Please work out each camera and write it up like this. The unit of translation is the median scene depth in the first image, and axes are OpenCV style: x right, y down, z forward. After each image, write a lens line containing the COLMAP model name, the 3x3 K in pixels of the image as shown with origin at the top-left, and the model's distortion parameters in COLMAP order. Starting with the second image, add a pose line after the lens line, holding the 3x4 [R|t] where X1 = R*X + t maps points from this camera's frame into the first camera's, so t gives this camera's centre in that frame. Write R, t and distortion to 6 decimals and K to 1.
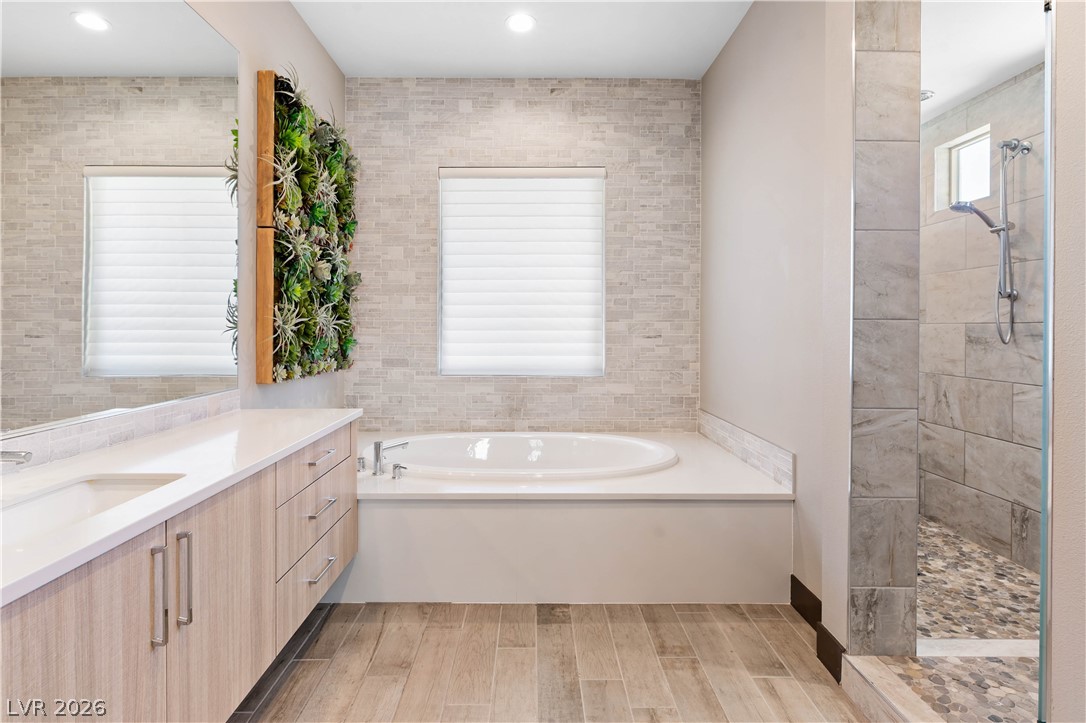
lens RADIAL K [[529.1, 0, 541.2], [0, 529.1, 331.4], [0, 0, 1]] dist [-0.002408, -0.000130]
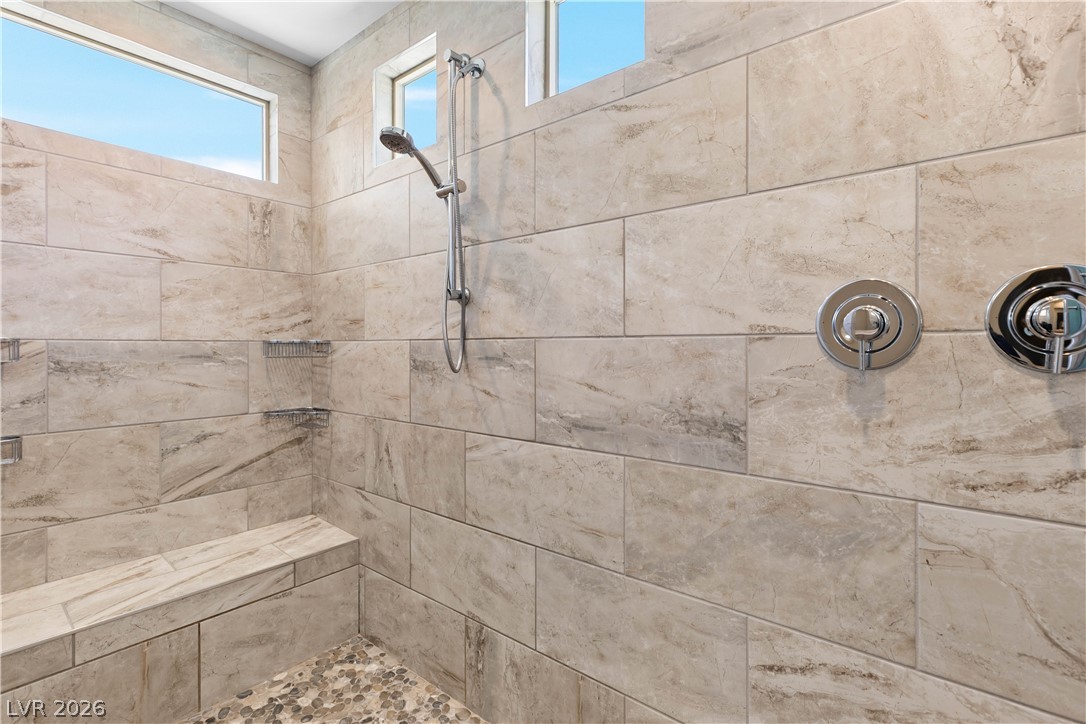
lens RADIAL K [[502.5, 0, 541.8], [0, 502.5, 350.4], [0, 0, 1]] dist [-0.000940, -0.000055]
pose [[0.643466, -0.007064, 0.765442, 0.465191], [0.006457, 0.999972, 0.003801, -0.003992], [-0.765447, 0.002496, 0.643494, 0.512083]]
